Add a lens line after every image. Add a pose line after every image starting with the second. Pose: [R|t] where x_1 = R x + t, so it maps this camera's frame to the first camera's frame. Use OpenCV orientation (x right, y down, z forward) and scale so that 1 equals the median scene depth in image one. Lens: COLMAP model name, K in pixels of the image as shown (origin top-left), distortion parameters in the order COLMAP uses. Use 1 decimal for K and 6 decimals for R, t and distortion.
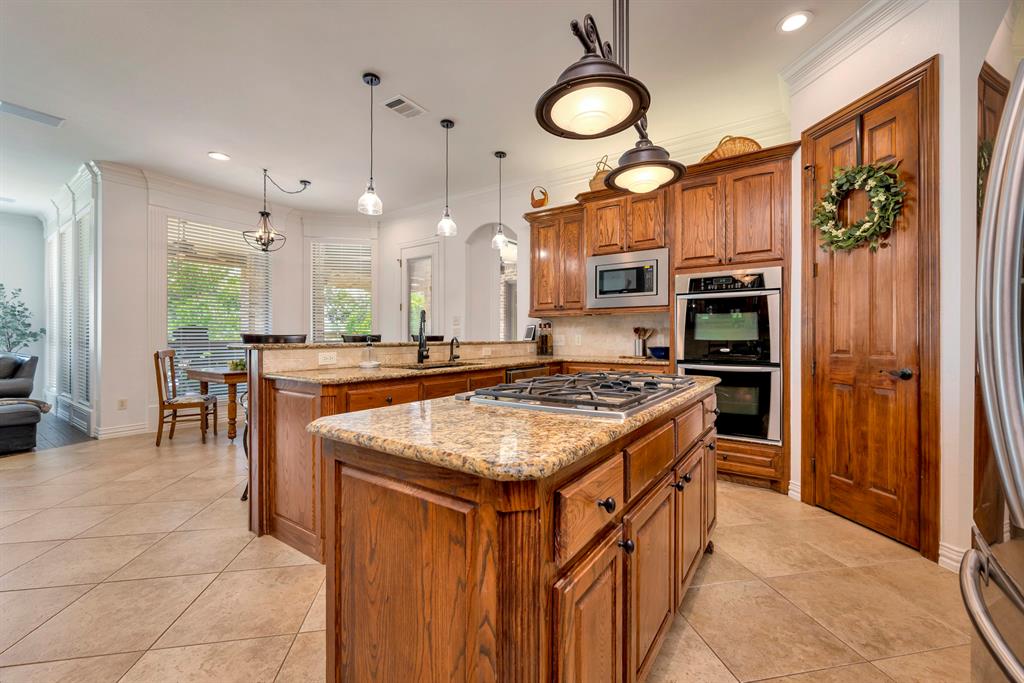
lens RADIAL K [[408.6, 0, 512.6], [0, 408.6, 338.5], [0, 0, 1]] dist [-0.000755, -0.000083]
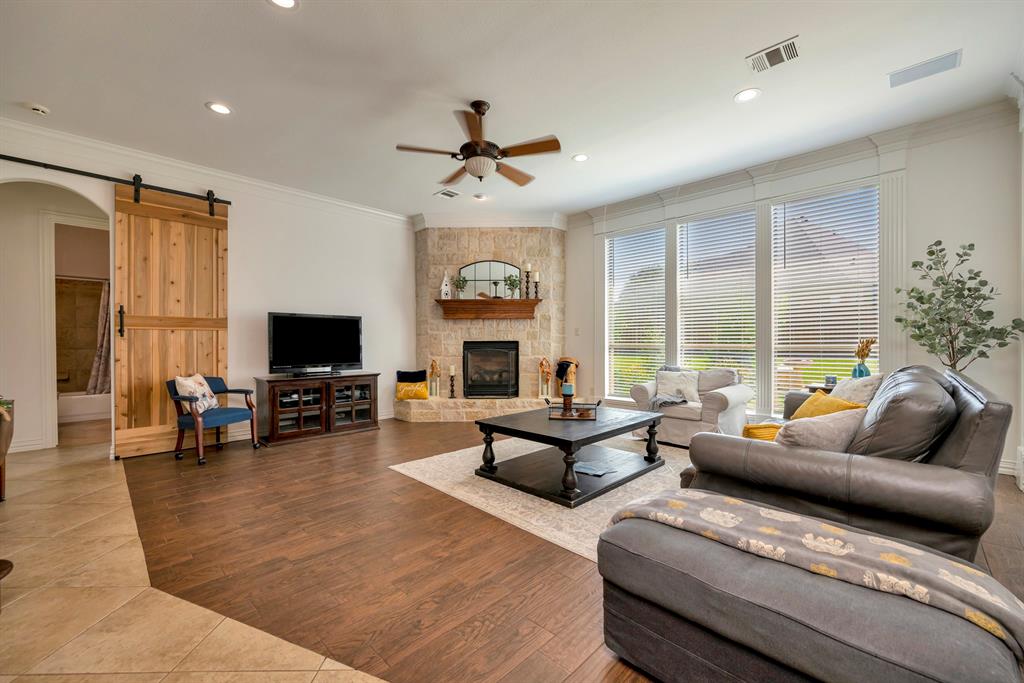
lens RADIAL K [[408.6, 0, 511.6], [0, 408.6, 341.6], [0, 0, 1]] dist [-0.000755, -0.000083]
pose [[-0.168353, -0.001169, -0.985726, -0.603372], [-0.001392, 0.999999, -0.000948, 0.002061], [0.985726, 0.001213, -0.168354, 0.515524]]
